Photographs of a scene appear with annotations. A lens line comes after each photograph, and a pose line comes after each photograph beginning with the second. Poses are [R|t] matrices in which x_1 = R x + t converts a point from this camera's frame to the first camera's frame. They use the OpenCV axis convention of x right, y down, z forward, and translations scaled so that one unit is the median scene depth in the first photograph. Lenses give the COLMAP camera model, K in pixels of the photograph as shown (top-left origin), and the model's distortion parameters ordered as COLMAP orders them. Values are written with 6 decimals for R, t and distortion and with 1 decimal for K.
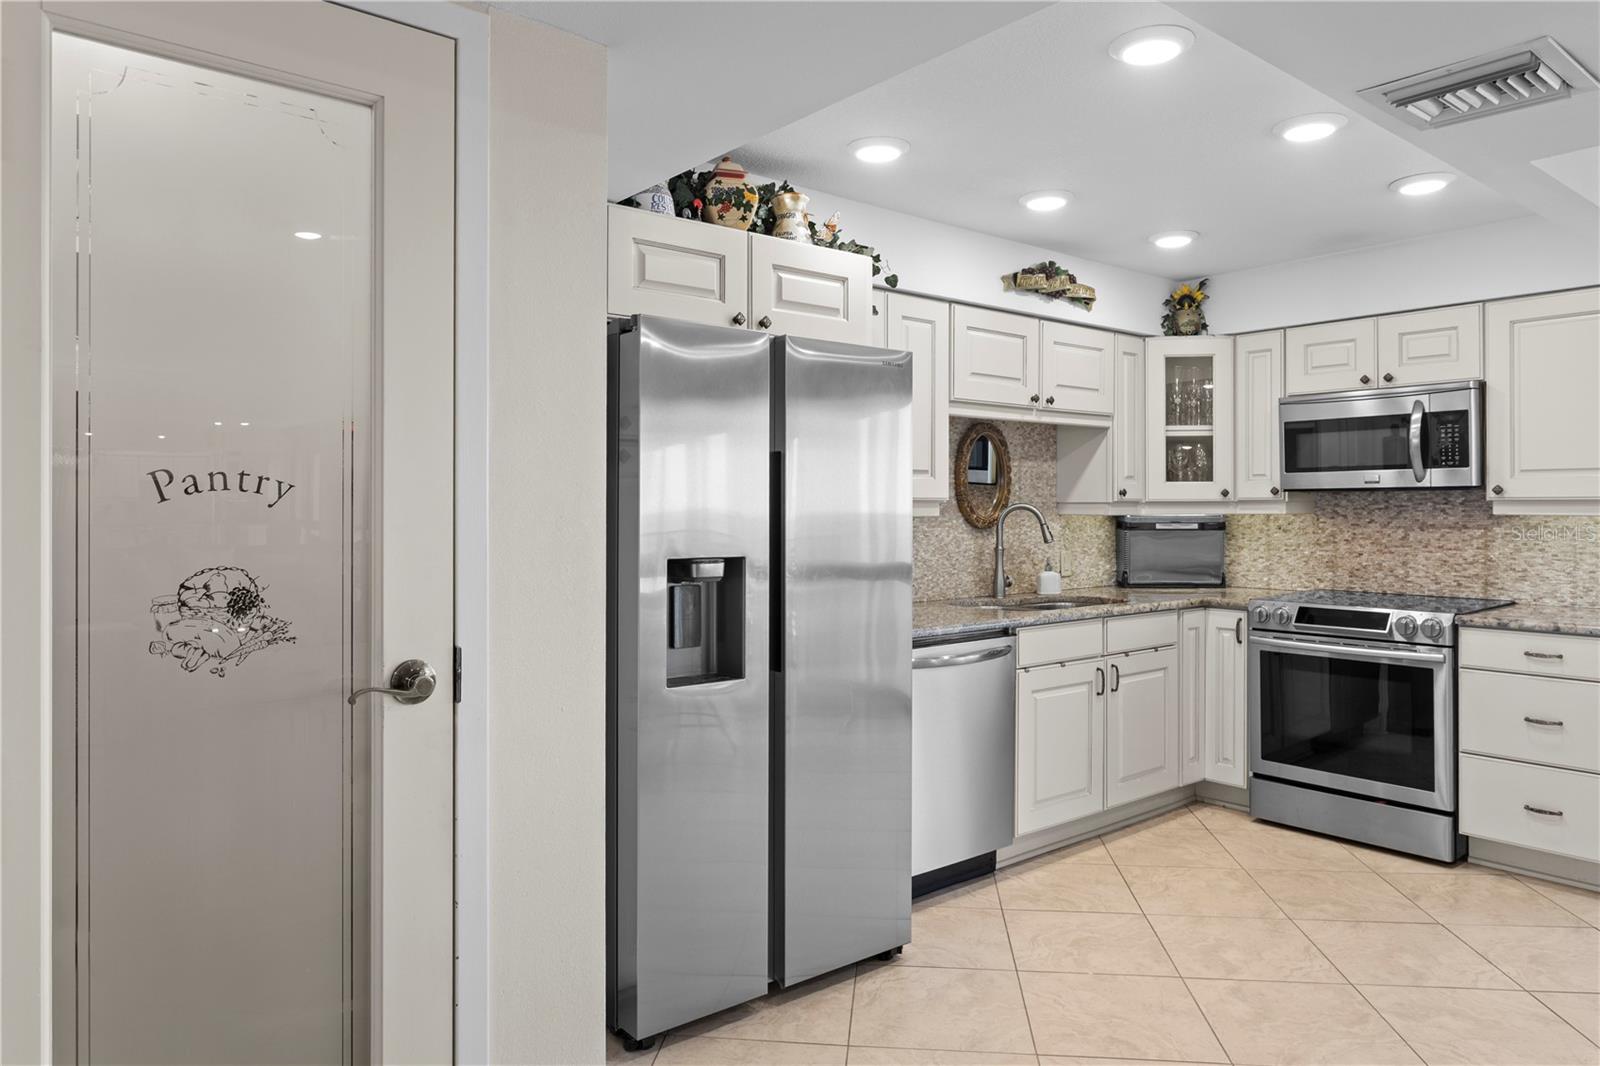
lens RADIAL K [[1031.3, 0, 797.7], [0, 1031.3, 506.1], [0, 0, 1]] dist [-0.005525, -0.000419]
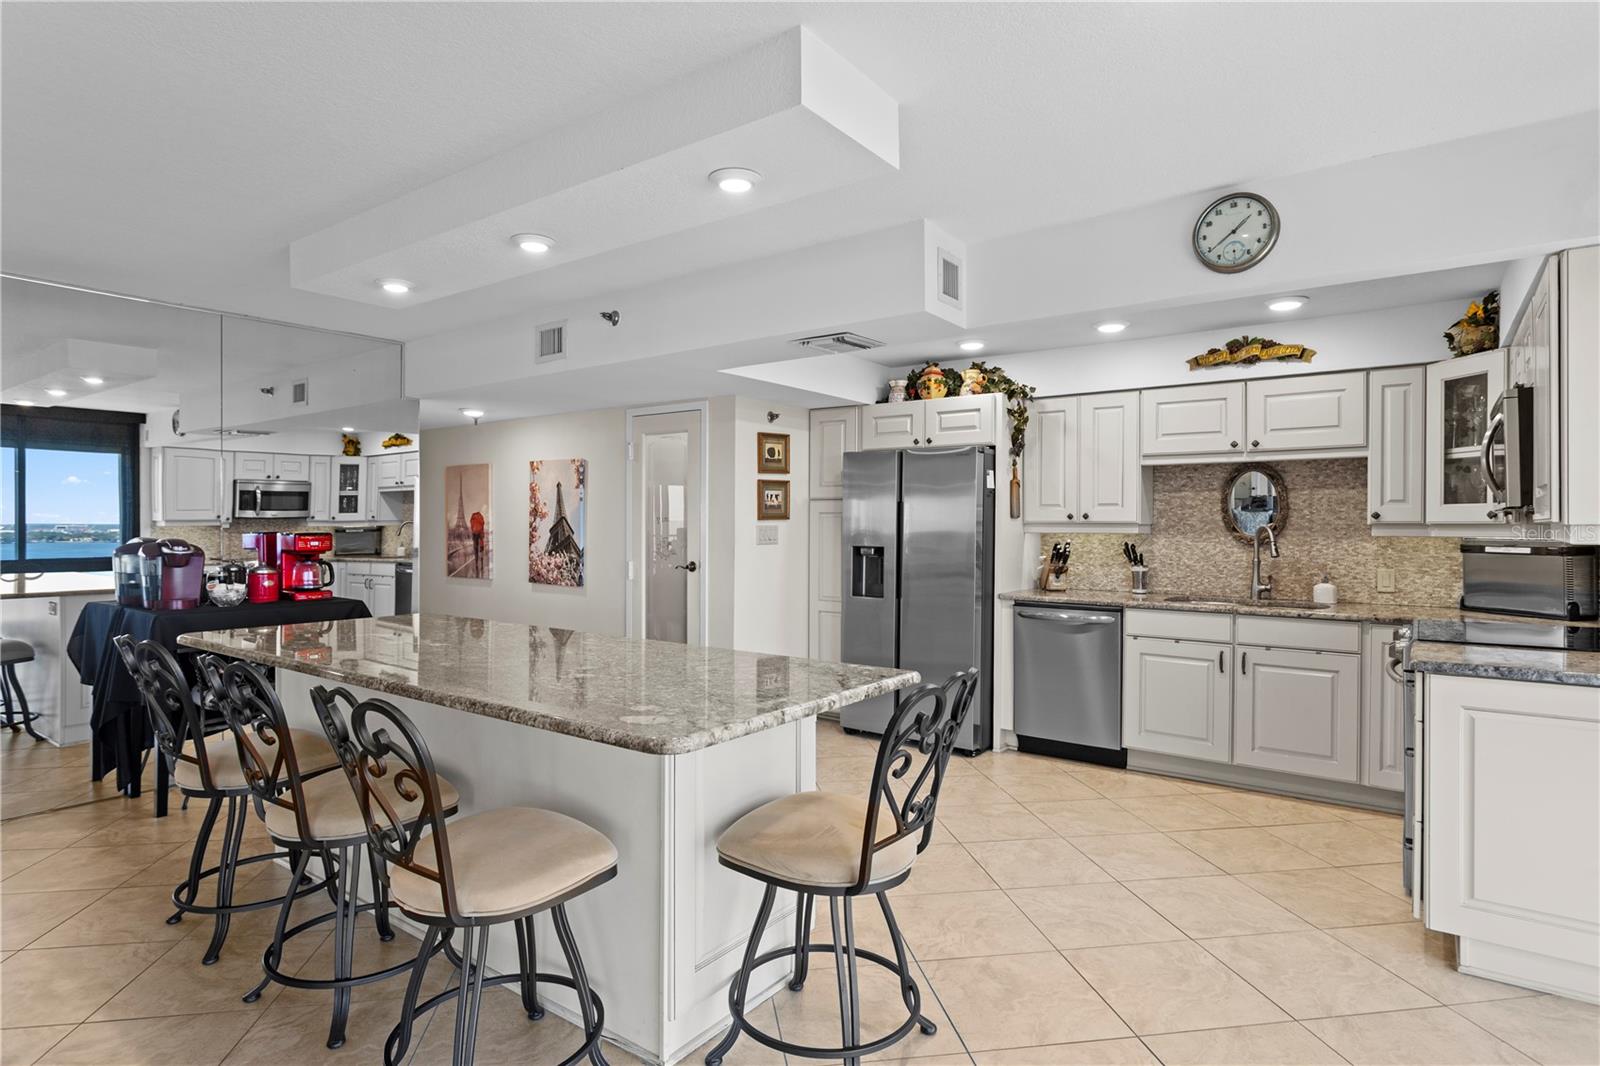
lens RADIAL K [[833.2, 0, 797.9], [0, 833.2, 535.6], [0, 0, 1]] dist [-0.007923, 0.003622]
pose [[0.248225, 0.014001, -0.968601, 1.187193], [-0.003638, 0.999902, 0.013521, -0.001918], [0.968696, 0.000168, 0.248252, 0.221920]]
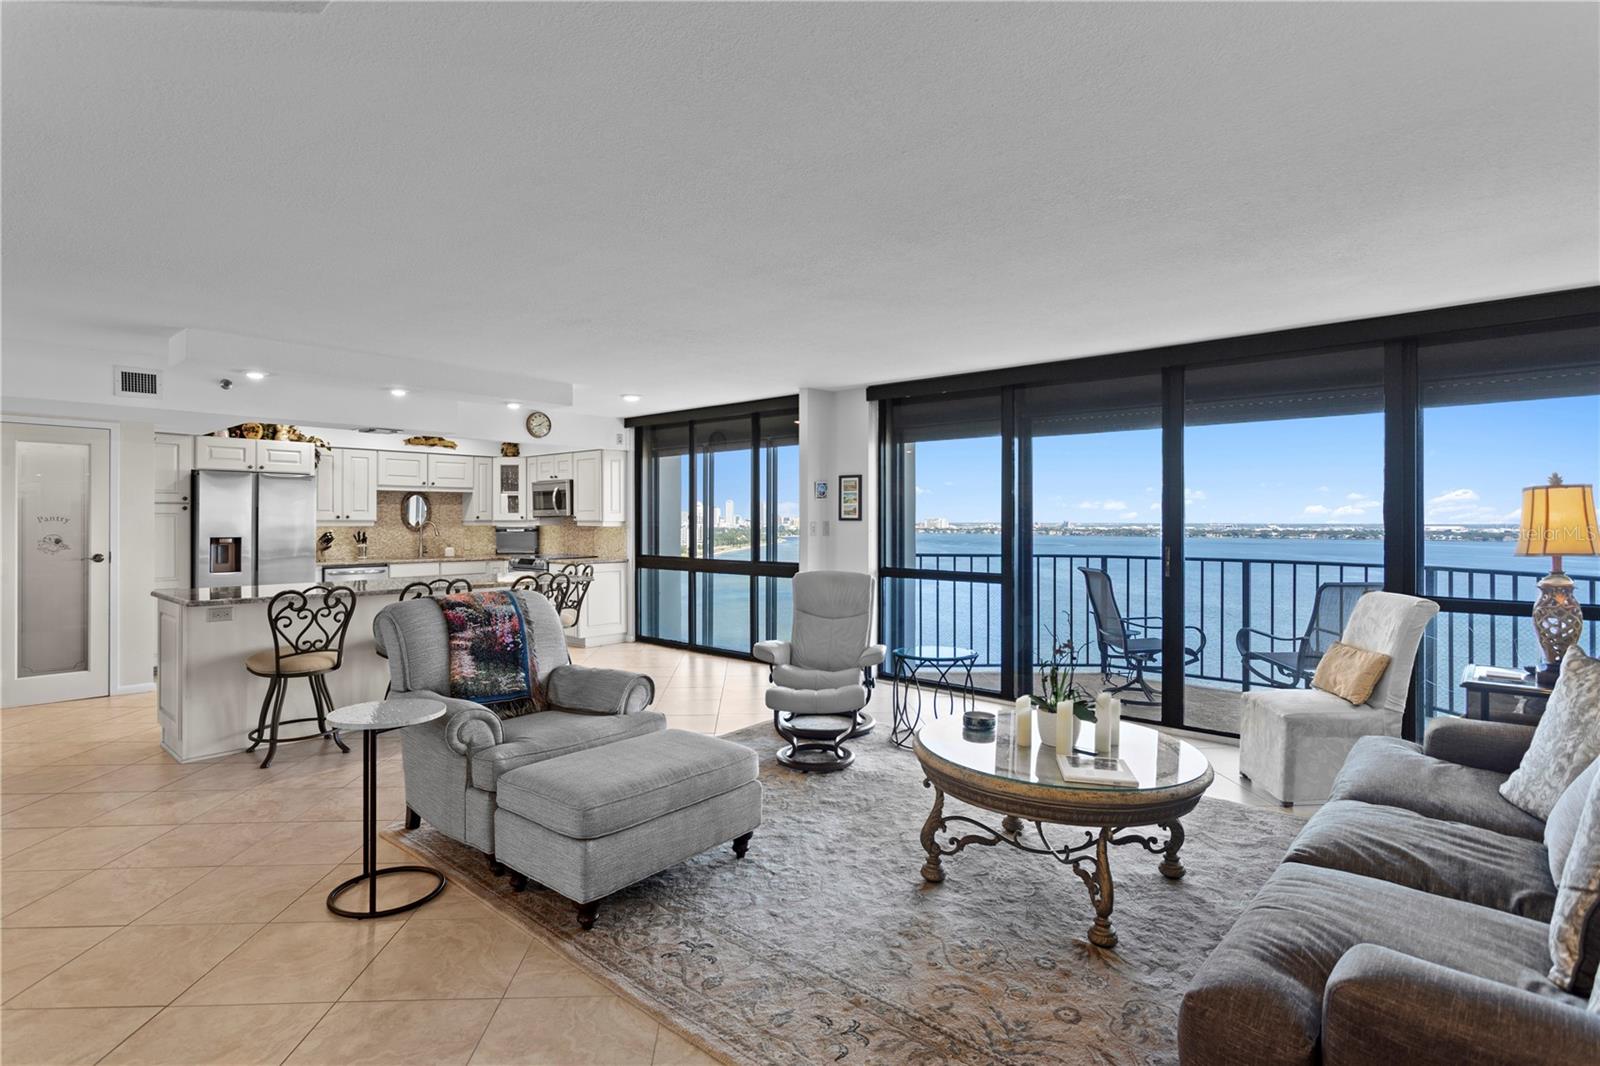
lens RADIAL K [[794.1, 0, 797.2], [0, 794.1, 515.8], [0, 0, 1]] dist [-0.012188, 0.007032]
pose [[0.987854, 0.001954, 0.155371, 0.944895], [-0.001070, 0.999983, -0.005772, -0.007421], [-0.155380, 0.005535, 0.987839, -1.319074]]
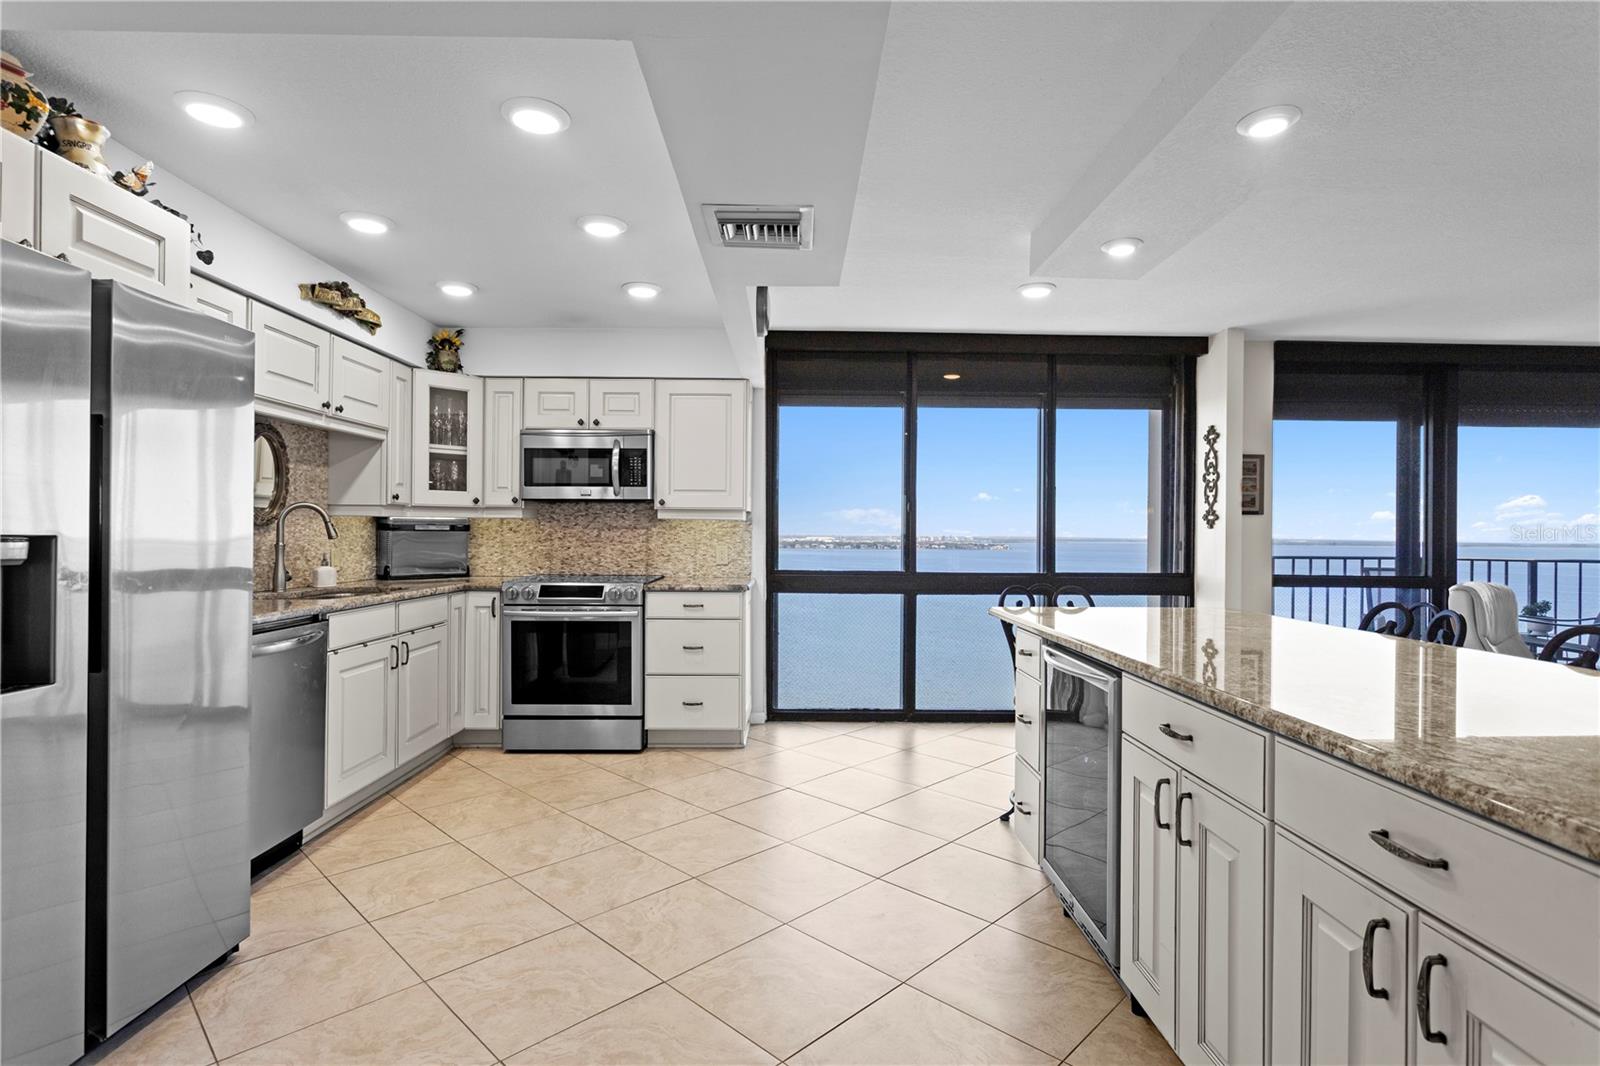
lens RADIAL K [[794.1, 0, 800.0], [0, 794.1, 532.1], [0, 0, 1]] dist [-0.012188, 0.007032]
pose [[0.623677, 0.006120, 0.781658, -0.116980], [-0.008321, 0.999965, -0.001191, 0.028216], [-0.781638, -0.005761, 0.623706, 0.096238]]
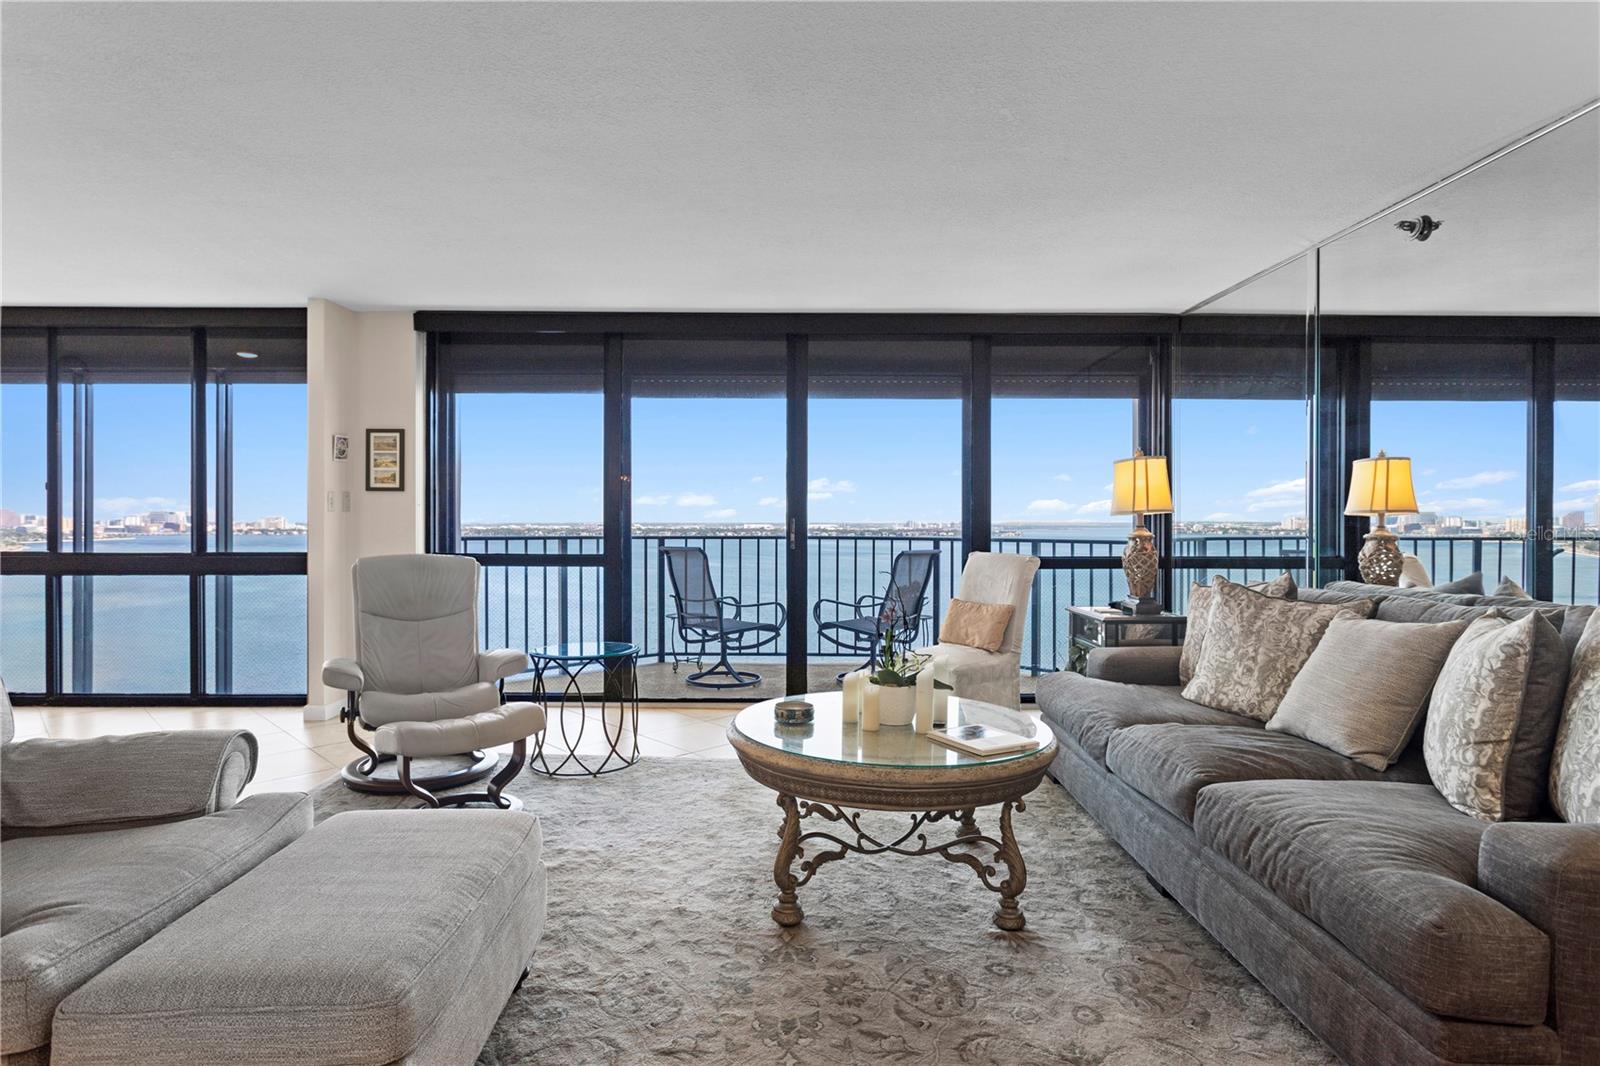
lens RADIAL K [[833.2, 0, 797.4], [0, 833.2, 517.0], [0, 0, 1]] dist [-0.007923, 0.003622]
pose [[0.629162, 0.004356, 0.777262, 0.715091], [-0.001953, 0.999990, -0.004024, 0.037092], [-0.777272, 0.001013, 0.629164, -0.984295]]
